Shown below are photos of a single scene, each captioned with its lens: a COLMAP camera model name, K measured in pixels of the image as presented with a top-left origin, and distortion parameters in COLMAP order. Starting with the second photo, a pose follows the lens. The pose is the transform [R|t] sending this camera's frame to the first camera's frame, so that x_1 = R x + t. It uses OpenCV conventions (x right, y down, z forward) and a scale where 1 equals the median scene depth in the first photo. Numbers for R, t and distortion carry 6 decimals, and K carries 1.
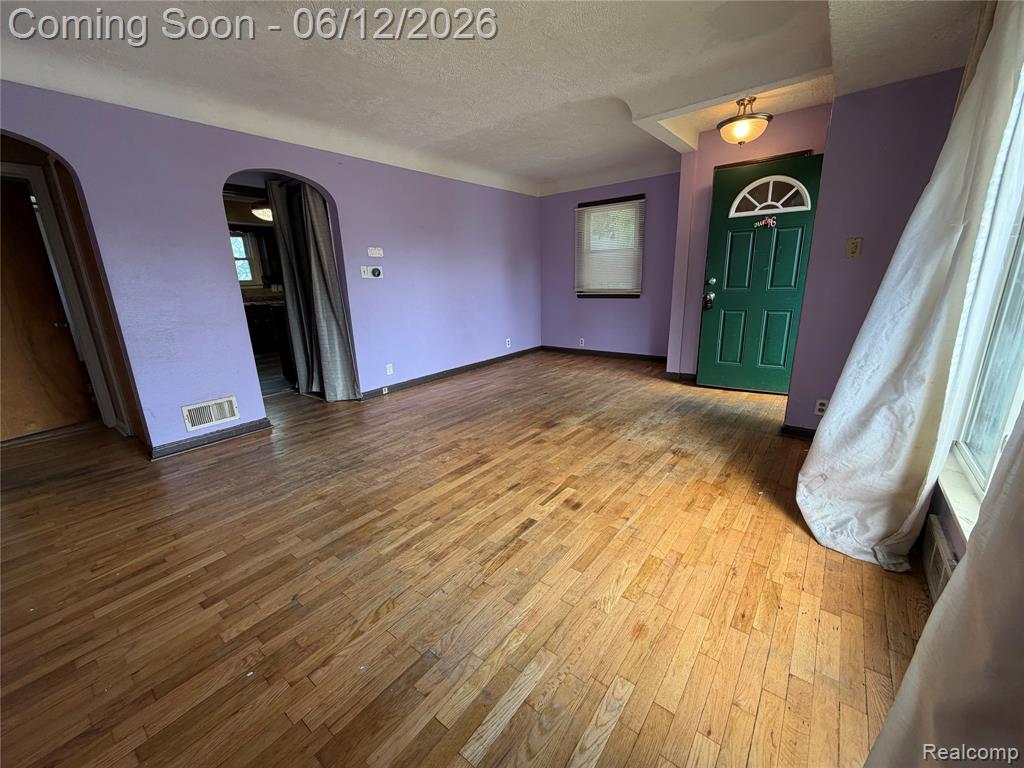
lens RADIAL K [[406.5, 0, 511.5], [0, 406.5, 384.4], [0, 0, 1]] dist [0.000118, -0.000571]
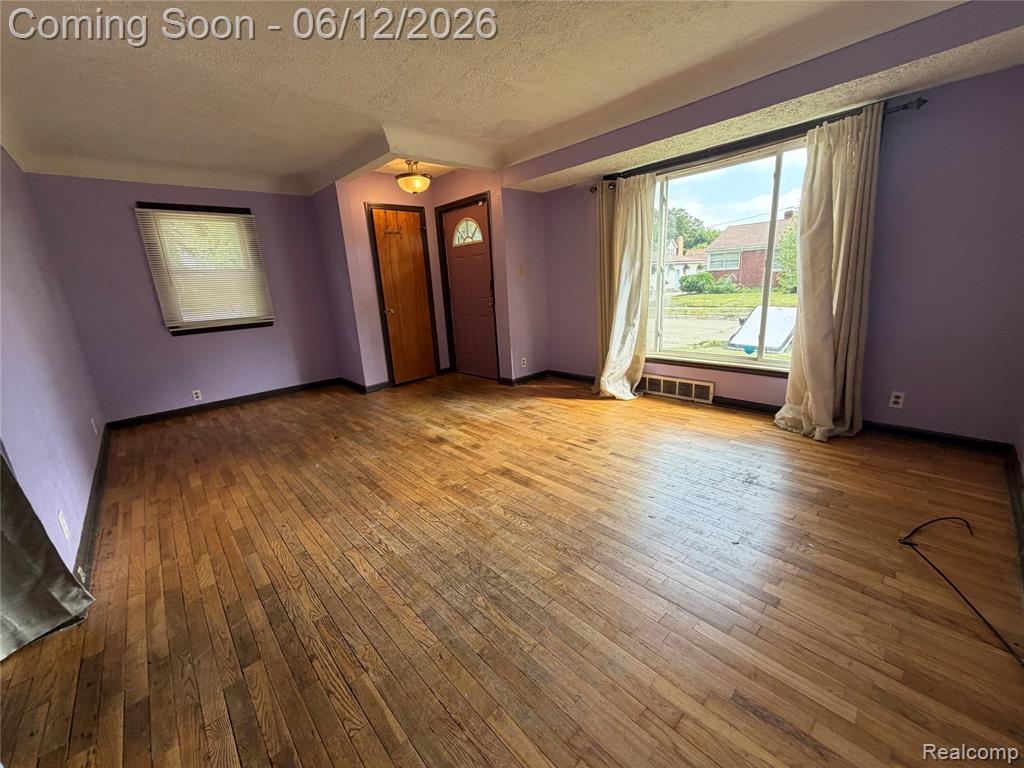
lens RADIAL K [[406.5, 0, 511.7], [0, 406.5, 378.6], [0, 0, 1]] dist [0.000118, -0.000571]
pose [[0.161186, -0.210132, 0.964294, -0.850800], [0.303801, 0.940191, 0.154098, -0.146820], [-0.939002, 0.268115, 0.215384, 0.631602]]
